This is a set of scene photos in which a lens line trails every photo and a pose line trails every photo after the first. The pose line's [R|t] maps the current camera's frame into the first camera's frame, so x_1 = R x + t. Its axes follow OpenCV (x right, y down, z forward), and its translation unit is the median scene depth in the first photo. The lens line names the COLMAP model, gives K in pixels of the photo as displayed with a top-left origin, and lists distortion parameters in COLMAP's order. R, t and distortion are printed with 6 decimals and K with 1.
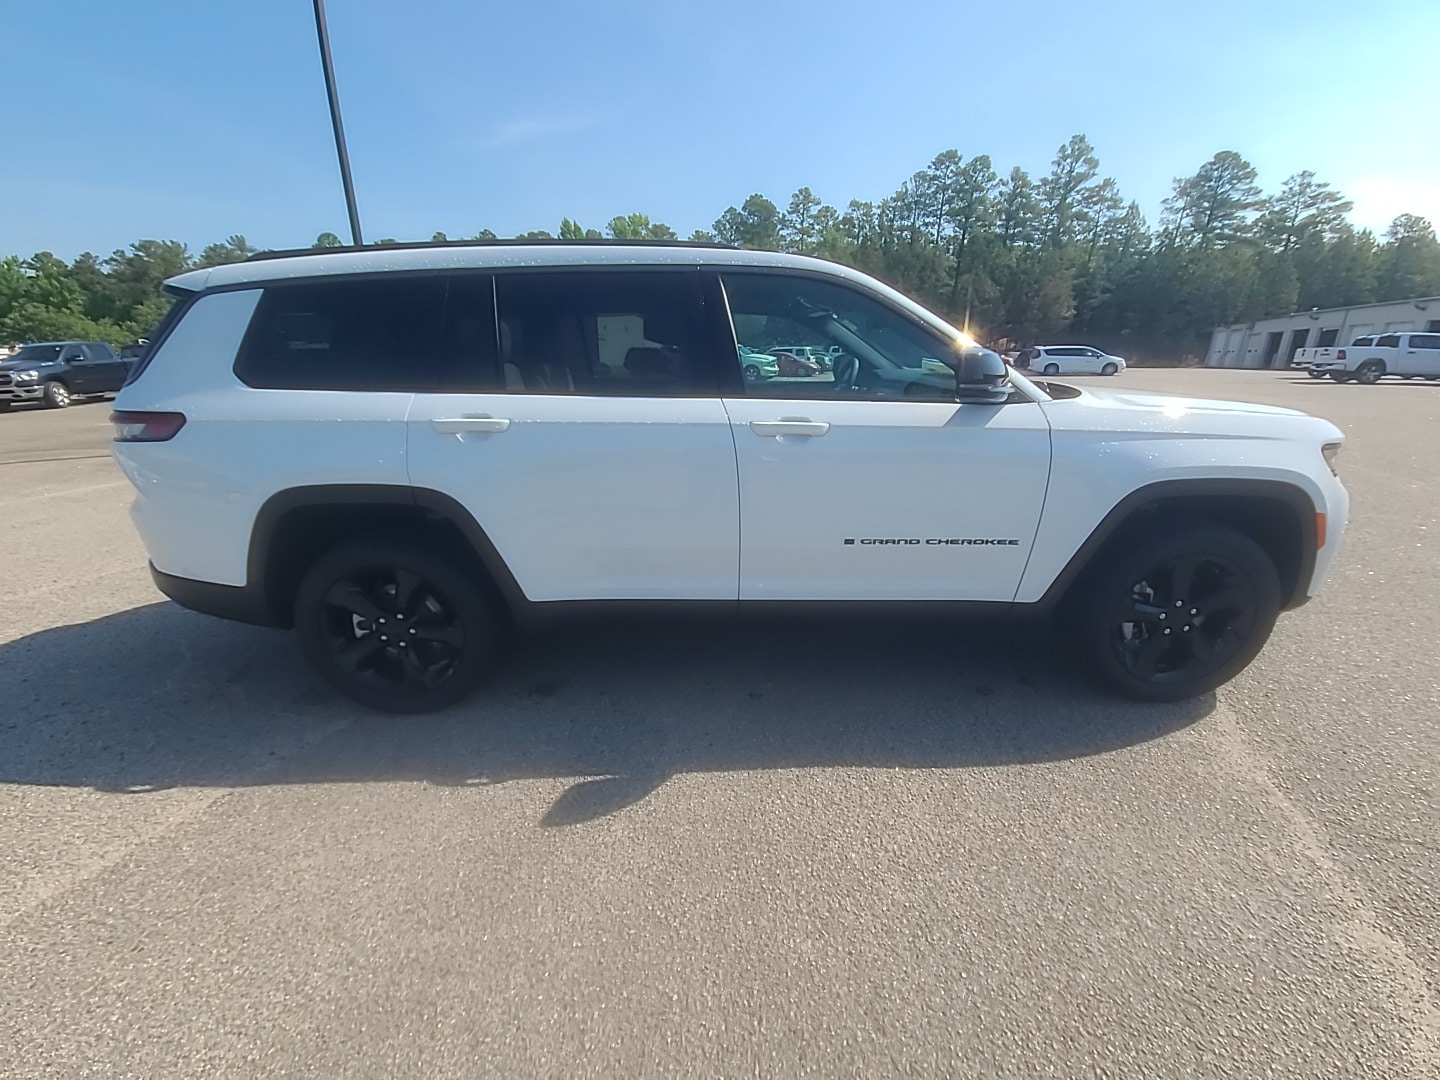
lens RADIAL K [[560.3, 0, 723.5], [0, 560.3, 554.6], [0, 0, 1]] dist [0.027010, -0.019530]
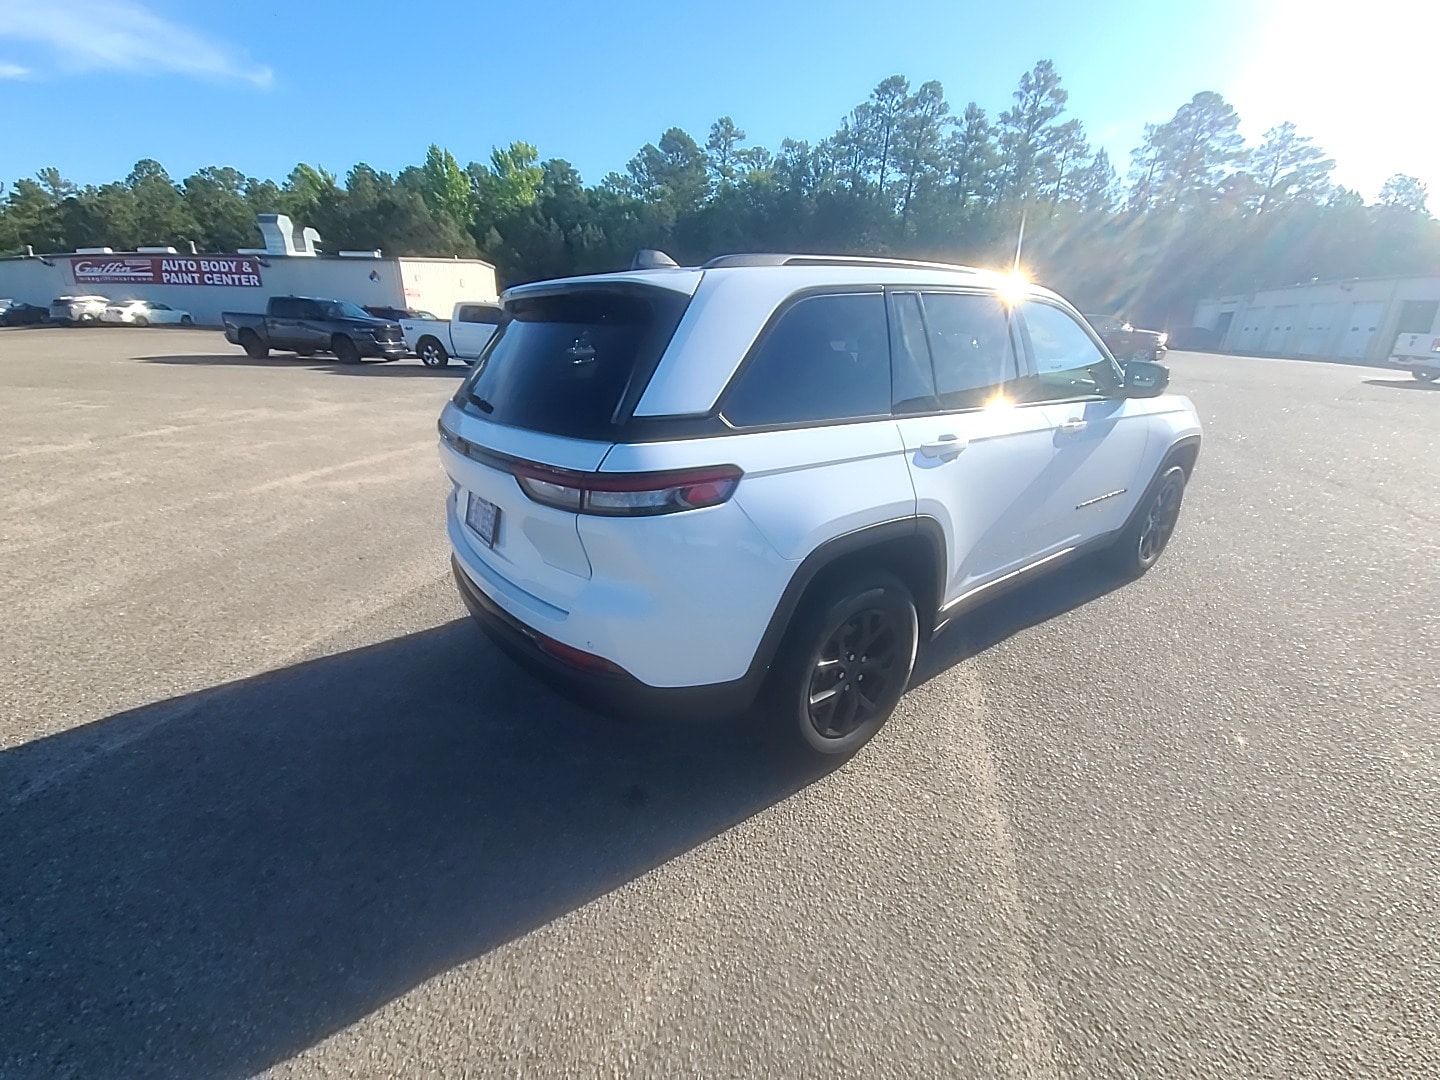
lens RADIAL K [[560.3, 0, 723.5], [0, 560.3, 554.6], [0, 0, 1]] dist [0.027010, -0.019530]
pose [[0.996848, -0.014114, 0.078063, 0.071862], [0.009977, 0.998537, 0.053136, -0.056468], [-0.078699, -0.052190, 0.995531, 0.151549]]
